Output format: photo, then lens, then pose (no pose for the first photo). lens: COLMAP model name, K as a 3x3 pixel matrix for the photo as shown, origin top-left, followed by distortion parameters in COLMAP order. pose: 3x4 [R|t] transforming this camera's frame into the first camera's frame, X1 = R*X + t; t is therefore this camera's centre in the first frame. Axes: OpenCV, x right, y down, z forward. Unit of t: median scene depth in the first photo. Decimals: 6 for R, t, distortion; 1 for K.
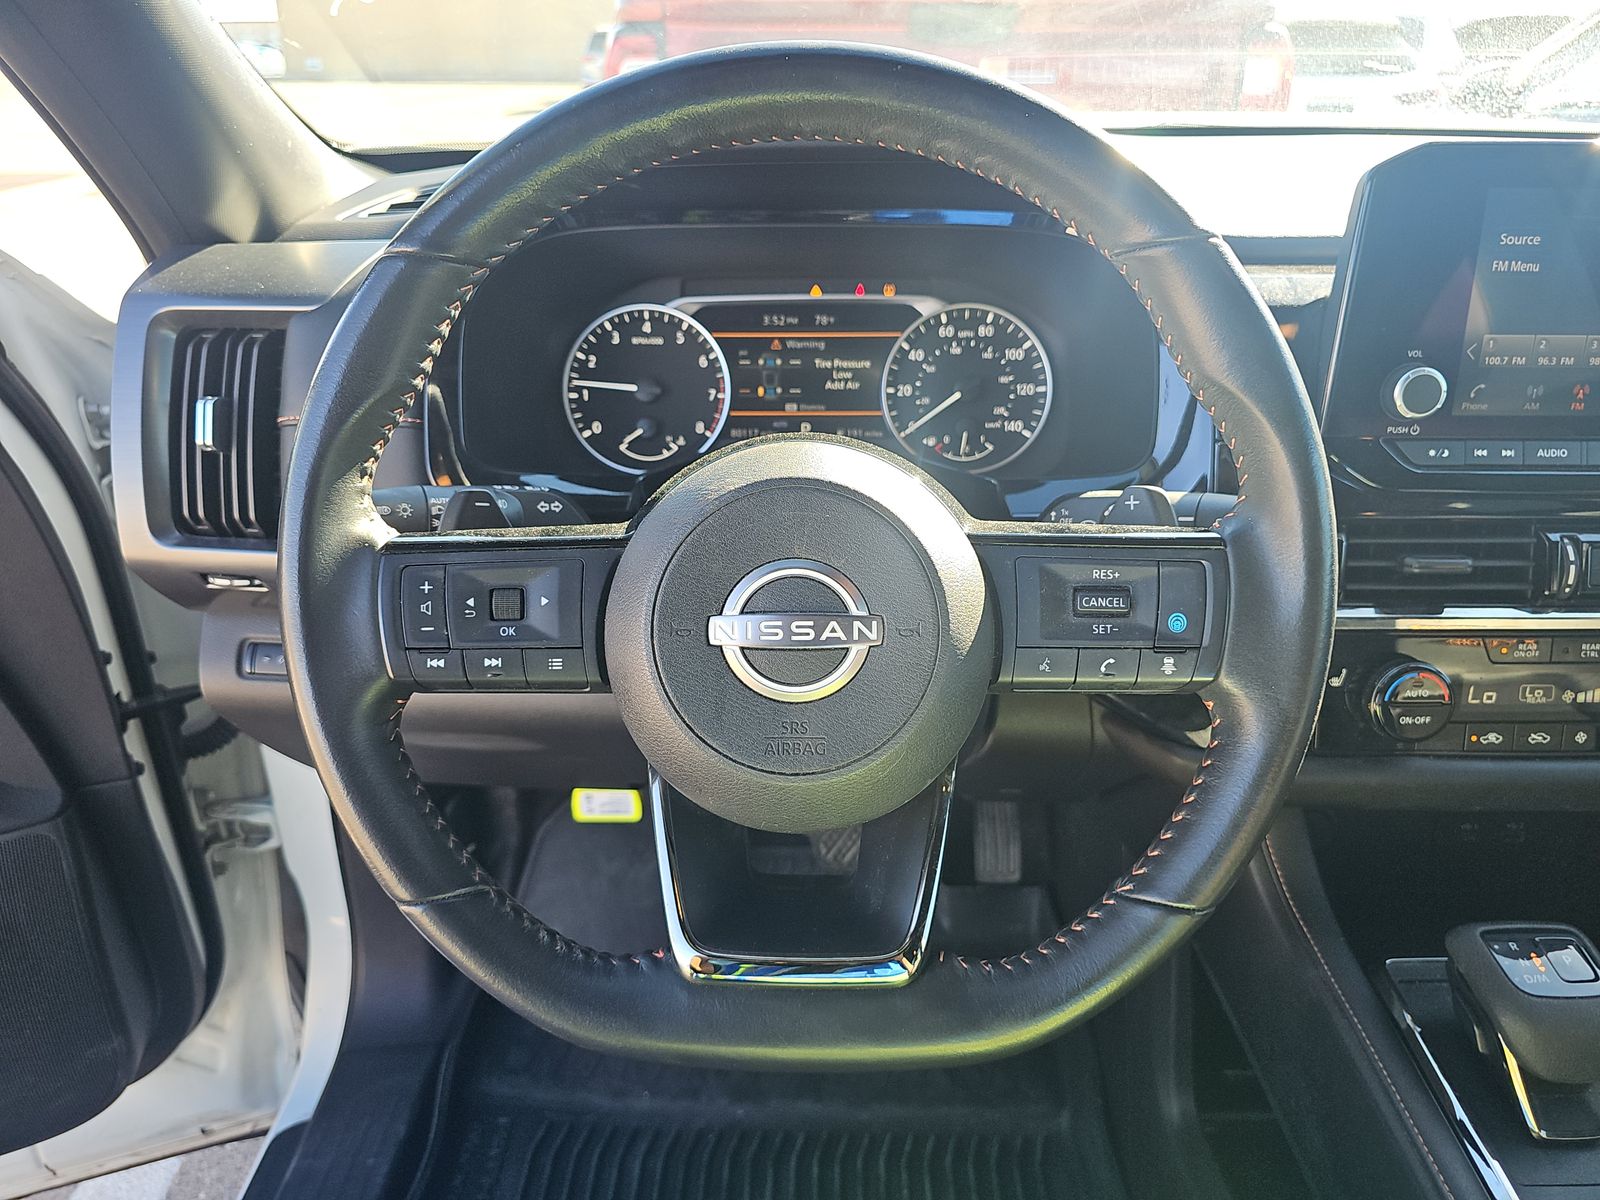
lens RADIAL K [[1055.6, 0, 791.3], [0, 1055.6, 606.1], [0, 0, 1]] dist [0.001403, -0.013631]
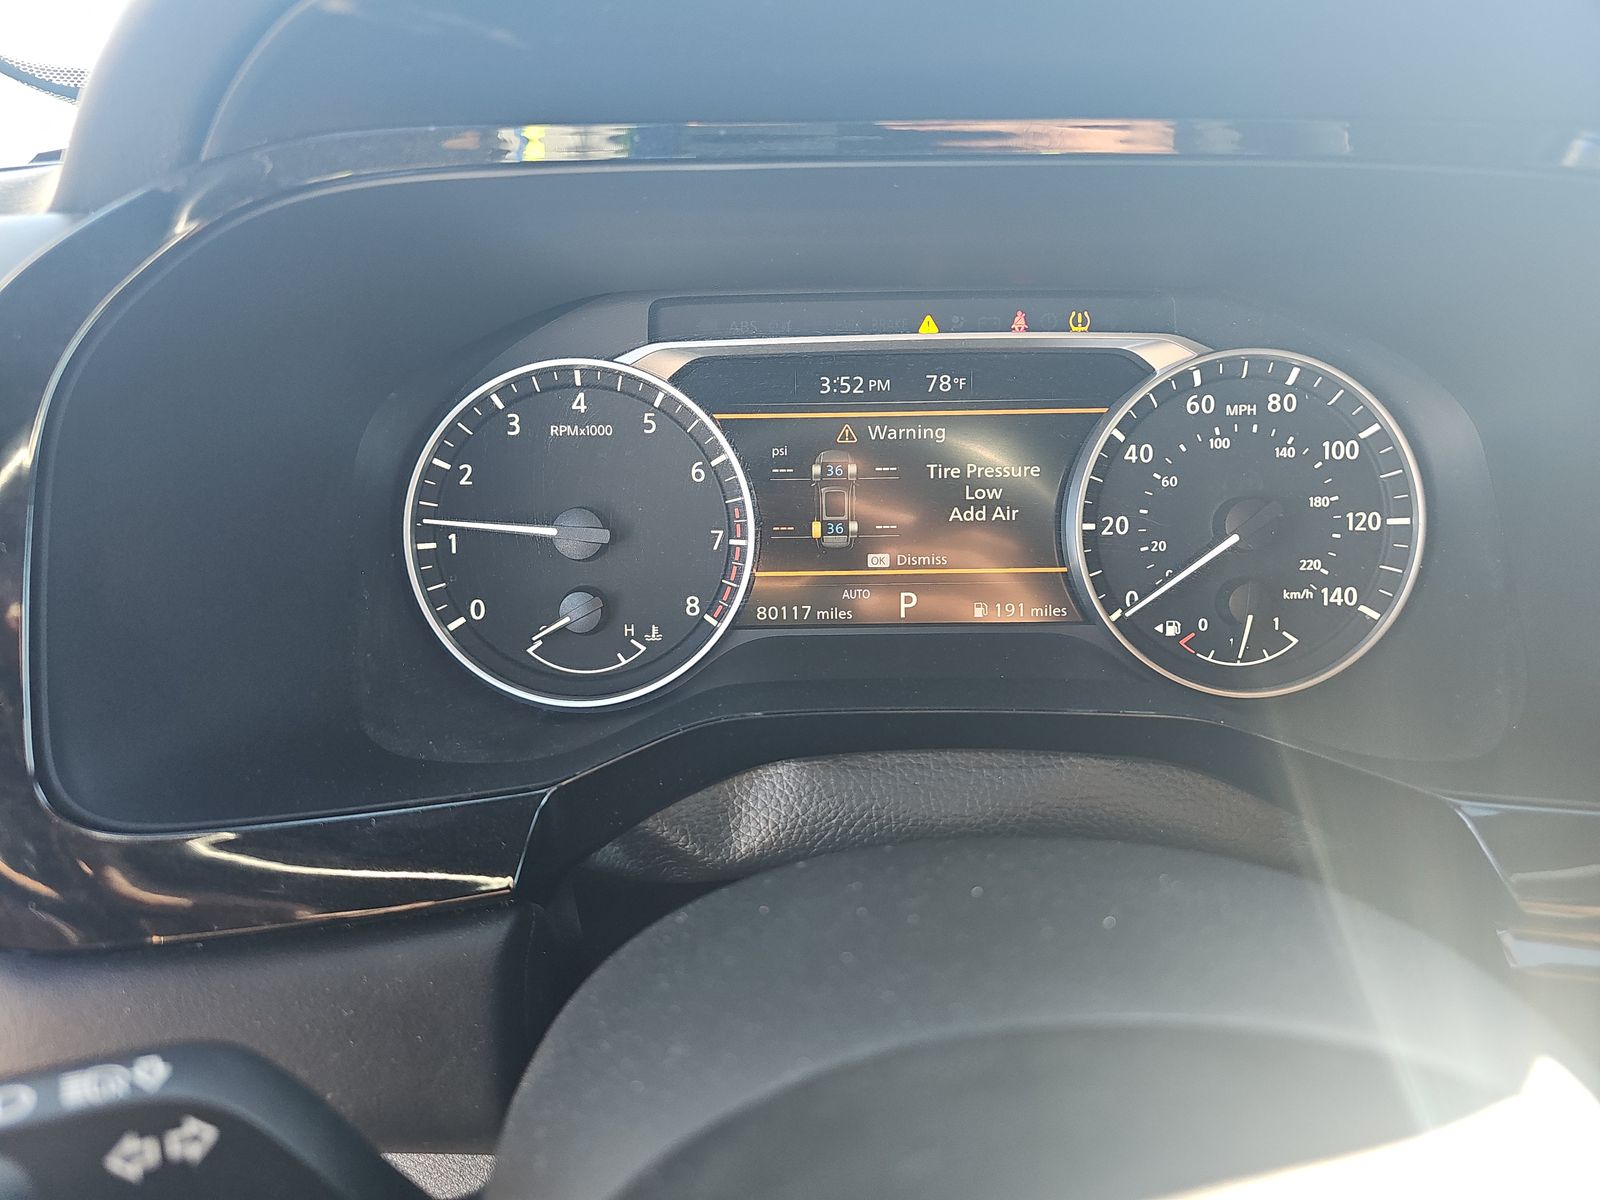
lens RADIAL K [[1055.6, 0, 797.8], [0, 1055.6, 606.7], [0, 0, 1]] dist [0.001403, -0.013631]
pose [[0.999695, -0.014505, 0.019985, -0.048956], [0.015412, 0.998824, -0.045958, -0.148506], [-0.019295, 0.046252, 0.998743, 0.525142]]
